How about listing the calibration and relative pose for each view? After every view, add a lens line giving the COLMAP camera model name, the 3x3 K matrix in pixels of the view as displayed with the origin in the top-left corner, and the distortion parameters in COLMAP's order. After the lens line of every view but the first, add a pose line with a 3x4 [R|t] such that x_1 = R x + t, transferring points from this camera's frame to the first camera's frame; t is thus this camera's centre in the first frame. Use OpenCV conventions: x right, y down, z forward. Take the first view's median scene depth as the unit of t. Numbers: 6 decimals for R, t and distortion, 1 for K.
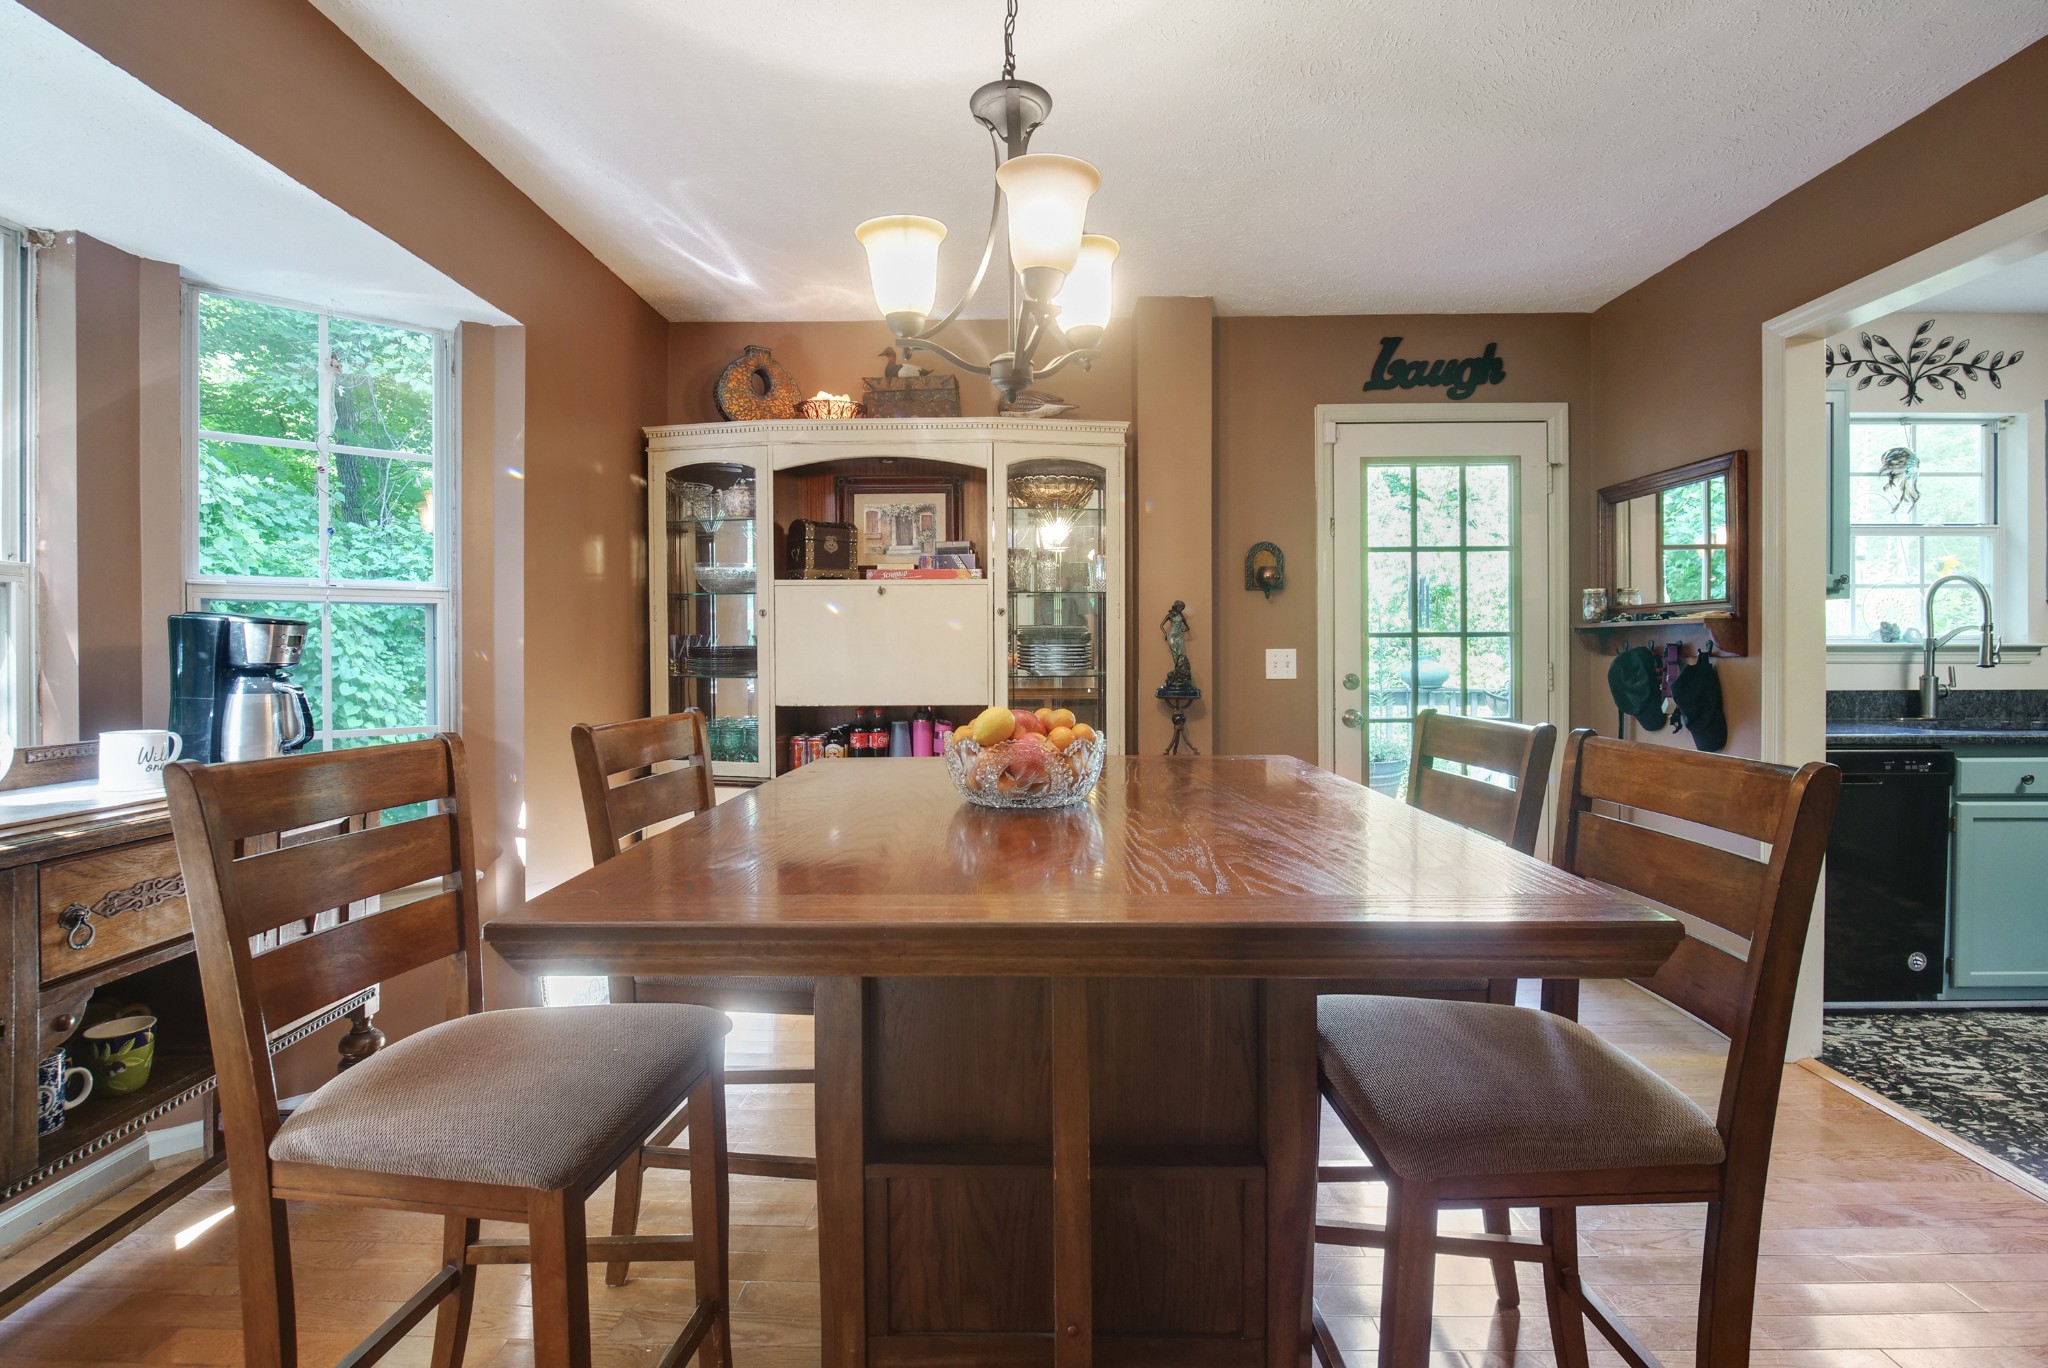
lens RADIAL K [[940.0, 0, 1001.2], [0, 940.0, 650.5], [0, 0, 1]] dist [-0.011713, -0.001414]
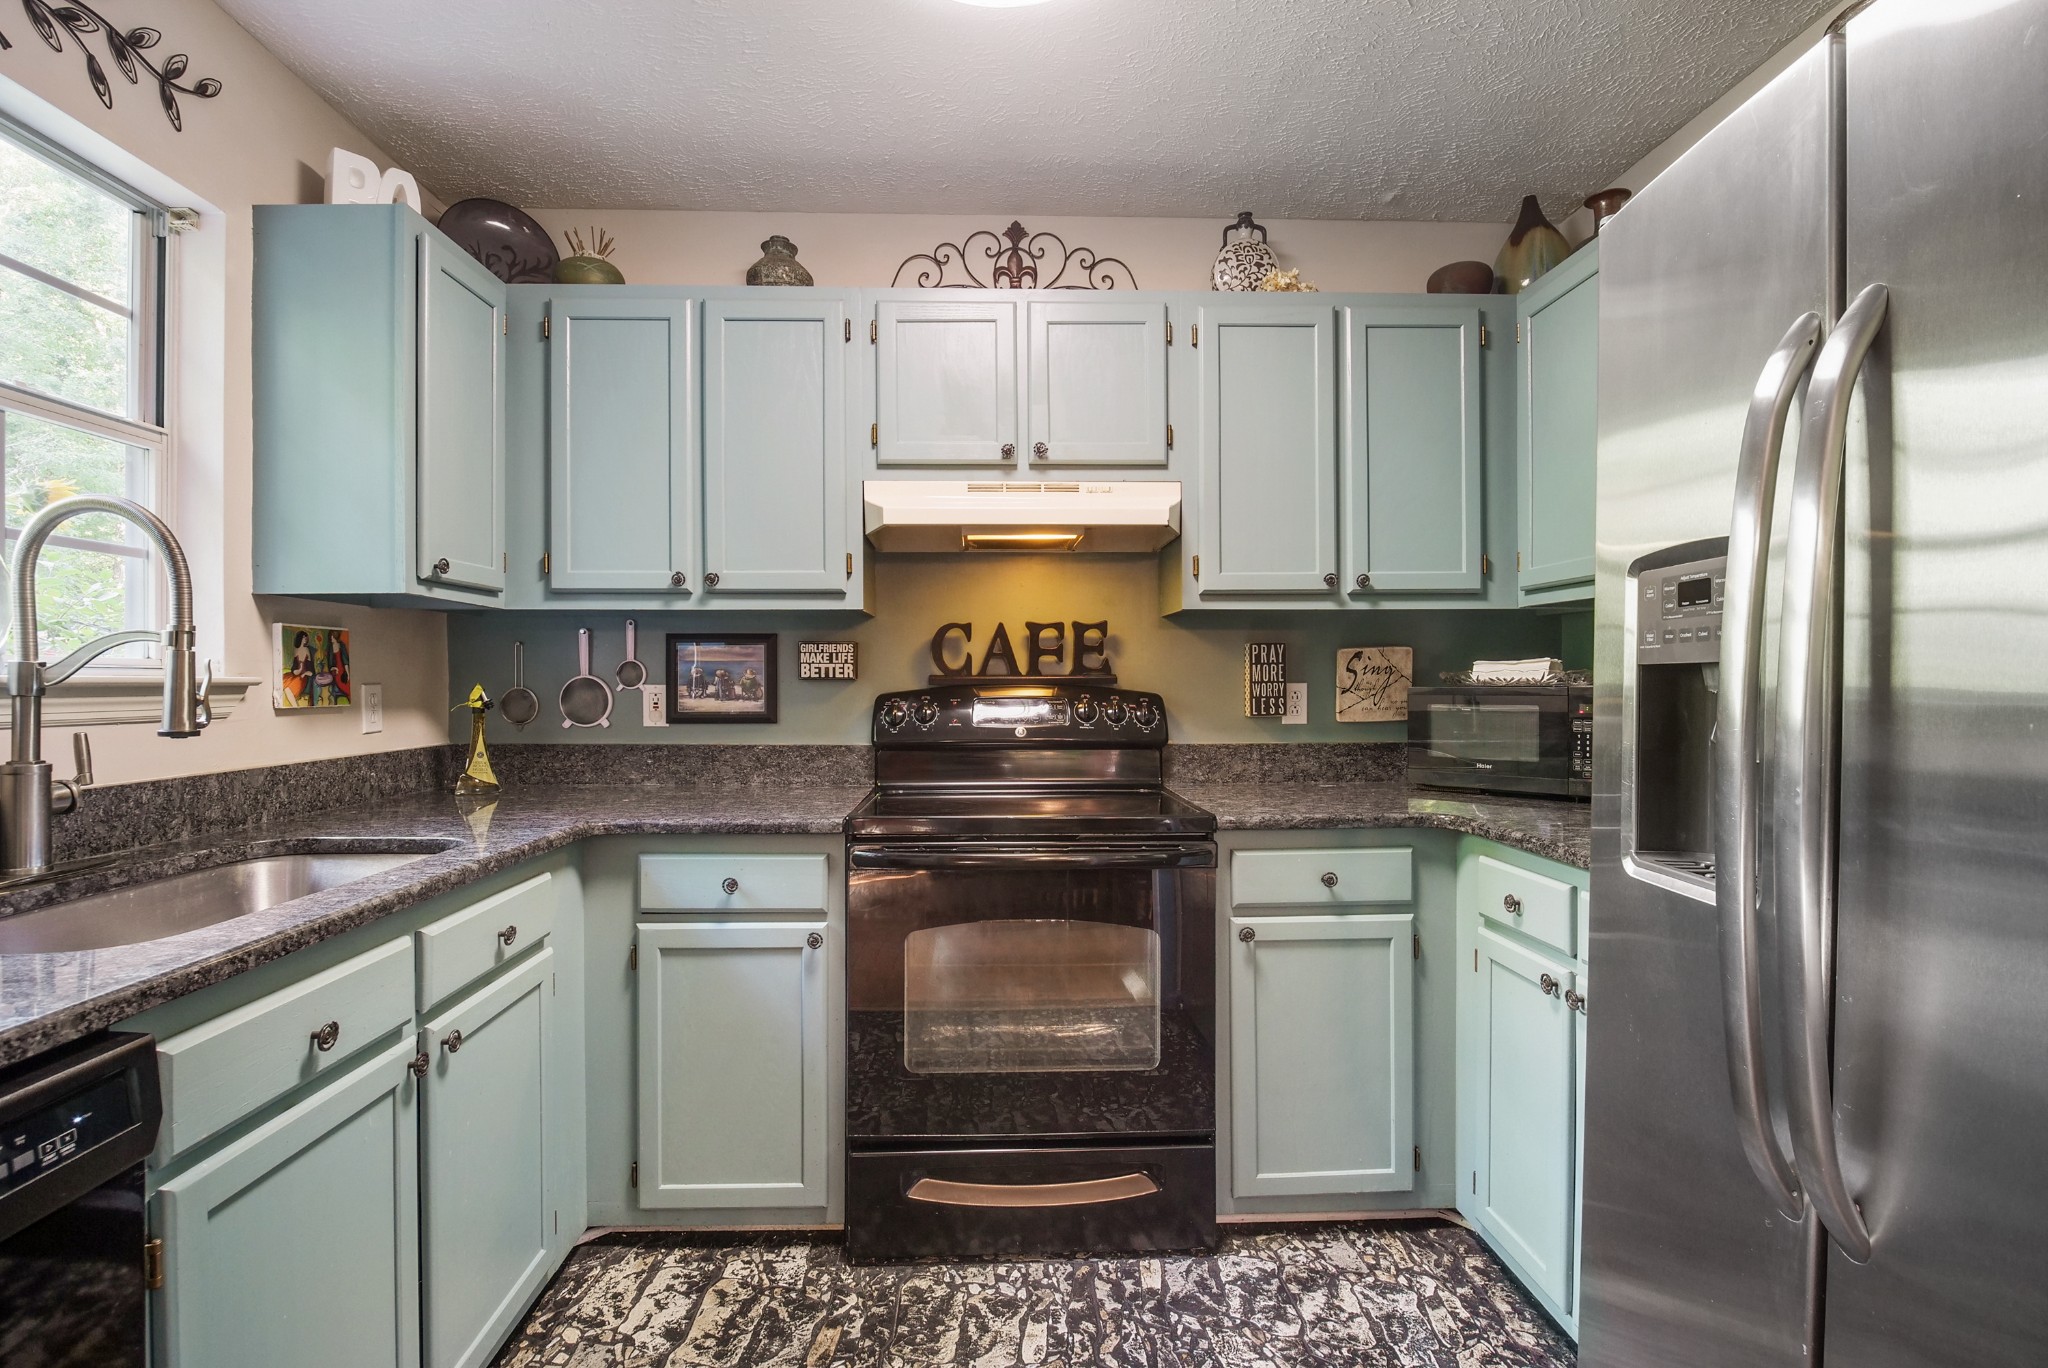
lens RADIAL K [[940.0, 0, 1019.6], [0, 940.0, 682.9], [0, 0, 1]] dist [-0.011713, -0.001414]
pose [[-0.063985, -0.002308, 0.997948, 0.592778], [0.007319, 0.999969, 0.002782, -0.003127], [-0.997924, 0.007482, -0.063966, 0.615126]]
